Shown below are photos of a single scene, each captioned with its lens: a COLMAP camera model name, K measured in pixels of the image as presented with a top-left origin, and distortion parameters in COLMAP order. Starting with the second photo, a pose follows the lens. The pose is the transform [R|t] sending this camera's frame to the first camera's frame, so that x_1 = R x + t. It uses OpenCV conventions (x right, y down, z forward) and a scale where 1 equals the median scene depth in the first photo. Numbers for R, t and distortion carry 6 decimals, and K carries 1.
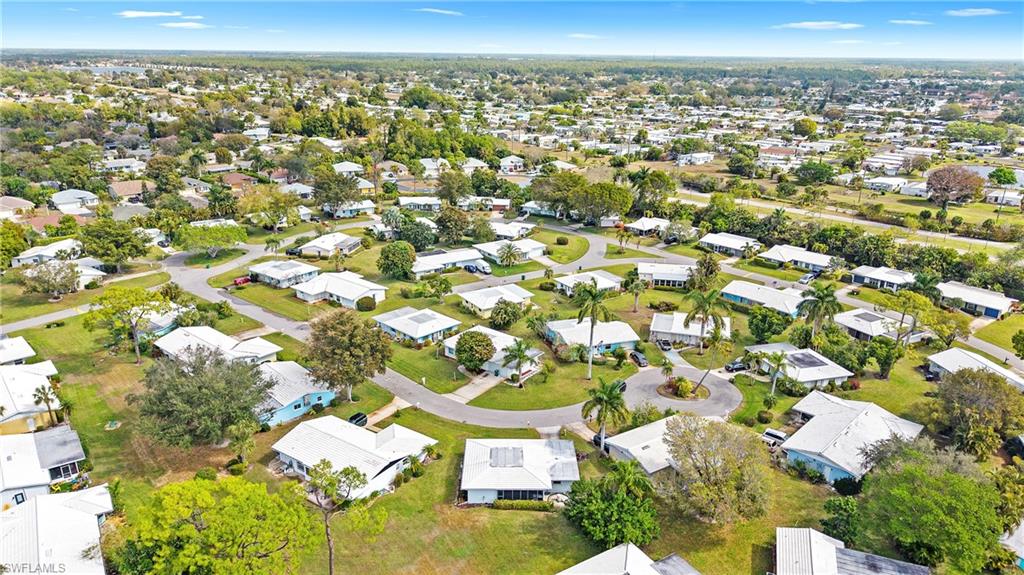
lens RADIAL K [[664.9, 0, 517.6], [0, 664.9, 292.2], [0, 0, 1]] dist [0.076448, -0.091663]
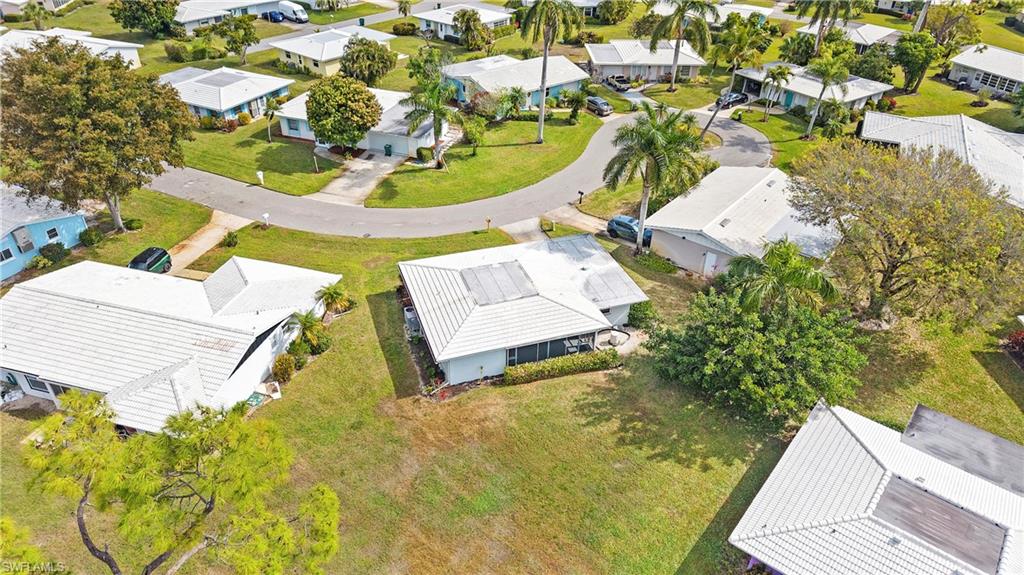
lens RADIAL K [[664.9, 0, 517.6], [0, 664.9, 292.2], [0, 0, 1]] dist [0.076448, -0.091663]
pose [[0.947799, -0.175397, 0.266294, -0.114379], [0.095440, 0.952883, 0.287934, 0.091692], [-0.304250, -0.247489, 0.919881, 0.440819]]
